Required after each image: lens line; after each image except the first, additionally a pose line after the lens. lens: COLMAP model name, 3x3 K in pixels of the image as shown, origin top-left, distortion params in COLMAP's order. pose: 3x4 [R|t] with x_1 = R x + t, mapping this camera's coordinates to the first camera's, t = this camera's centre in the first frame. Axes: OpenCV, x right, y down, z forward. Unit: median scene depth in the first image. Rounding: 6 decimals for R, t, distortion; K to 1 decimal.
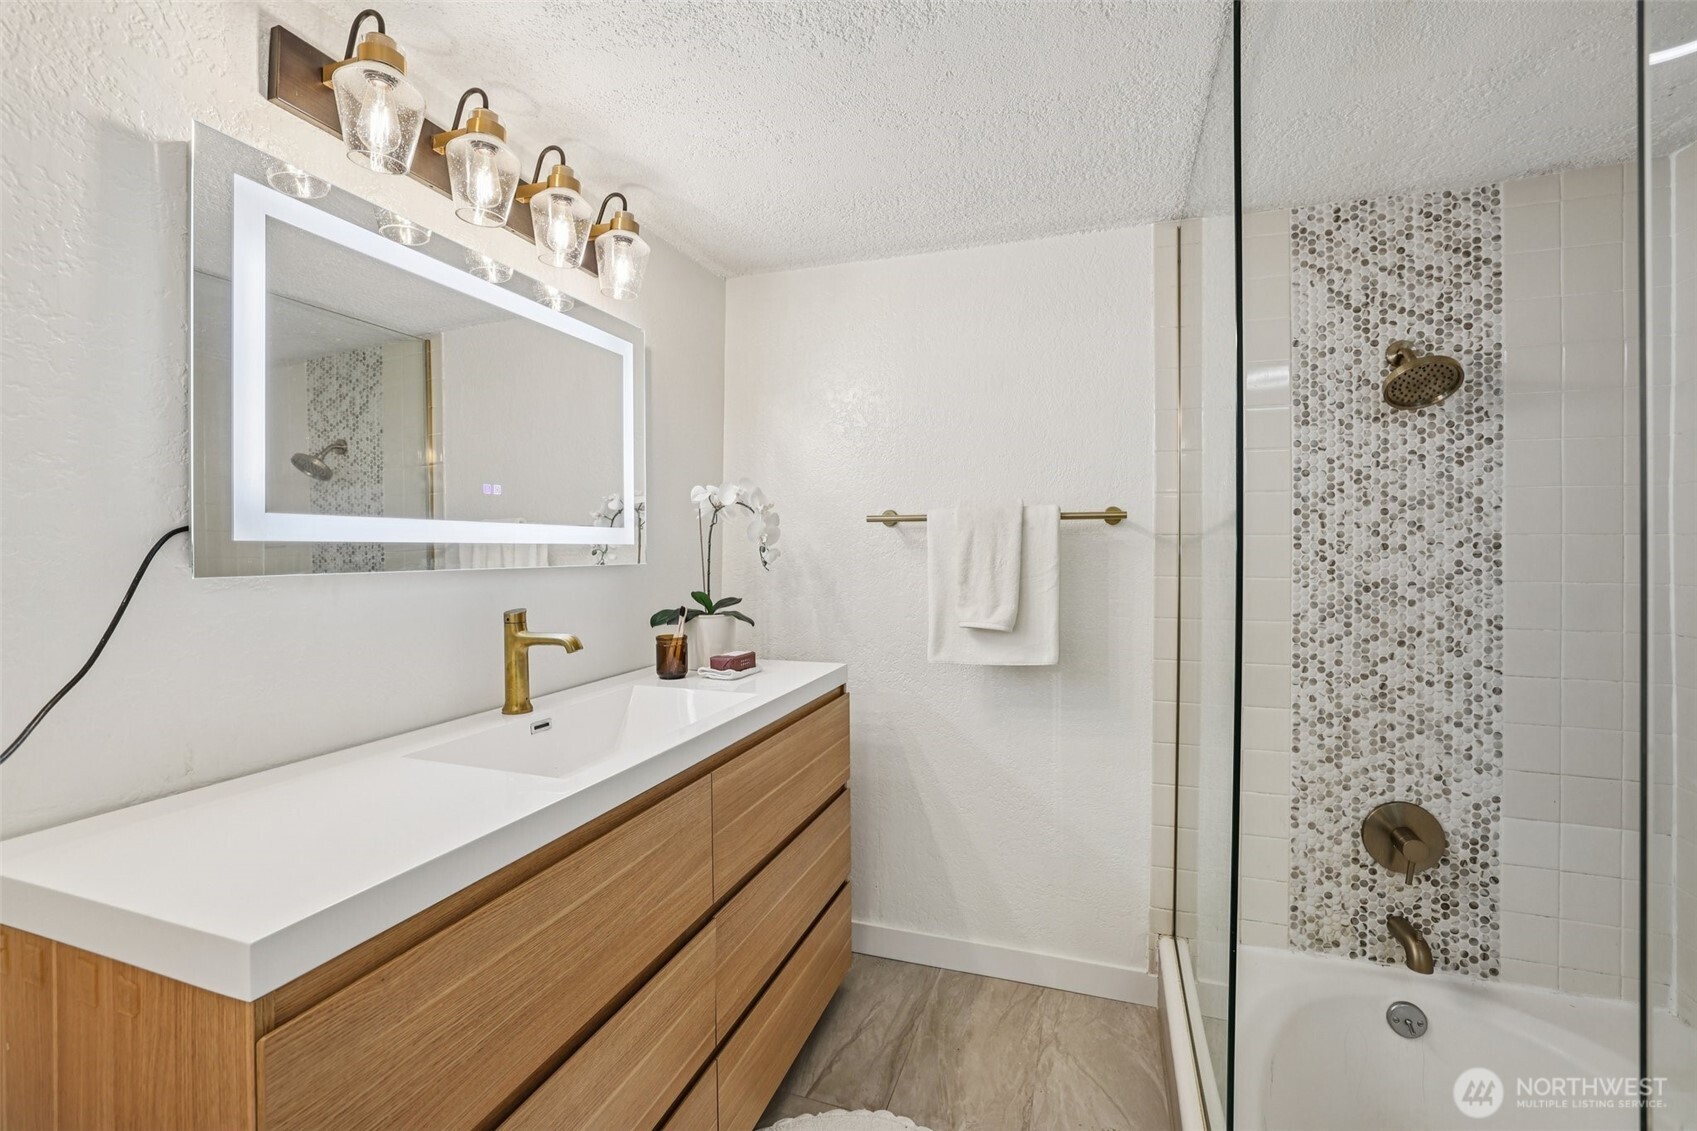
lens RADIAL K [[732.7, 0, 856.2], [0, 732.7, 544.4], [0, 0, 1]] dist [-0.049370, 0.019578]
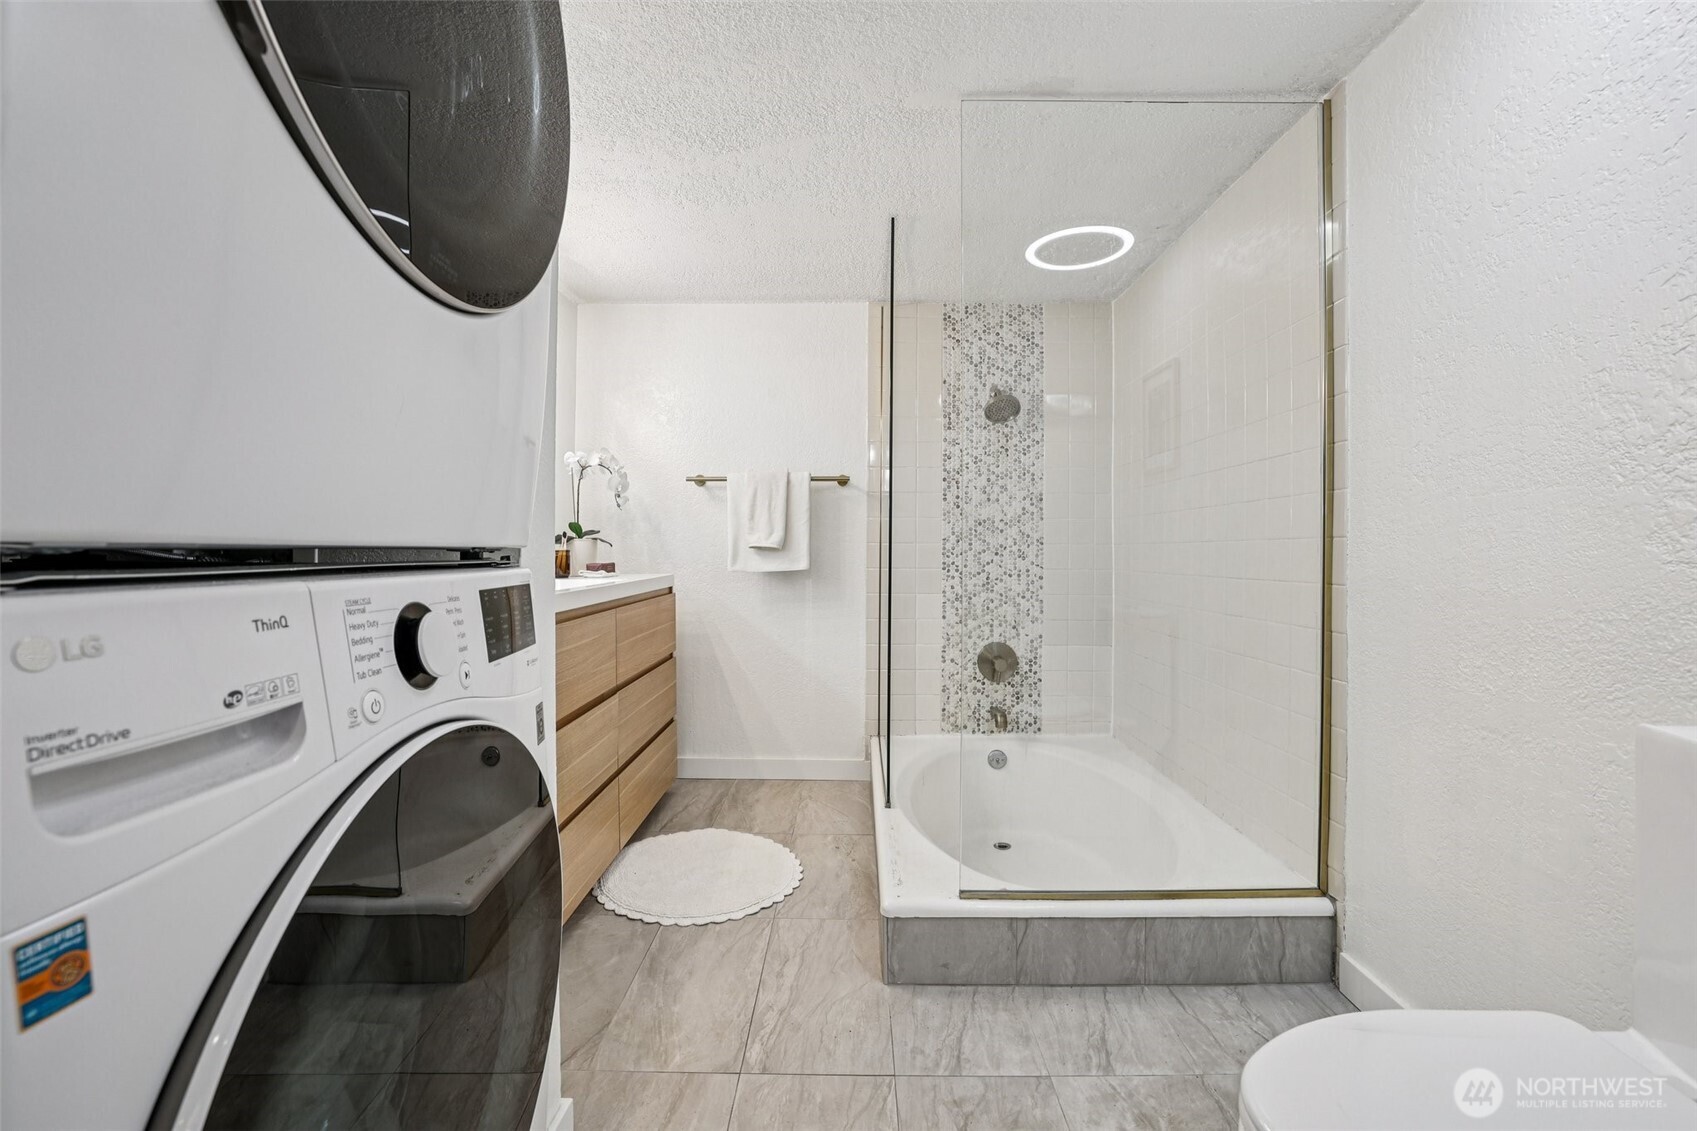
lens RADIAL K [[740.1, 0, 850.2], [0, 740.1, 561.7], [0, 0, 1]] dist [-0.053414, 0.019442]
pose [[0.950385, -0.001384, 0.311072, -0.160263], [-0.002819, 0.999911, 0.013063, 0.133936], [-0.311063, -0.013291, 0.950297, -0.637567]]
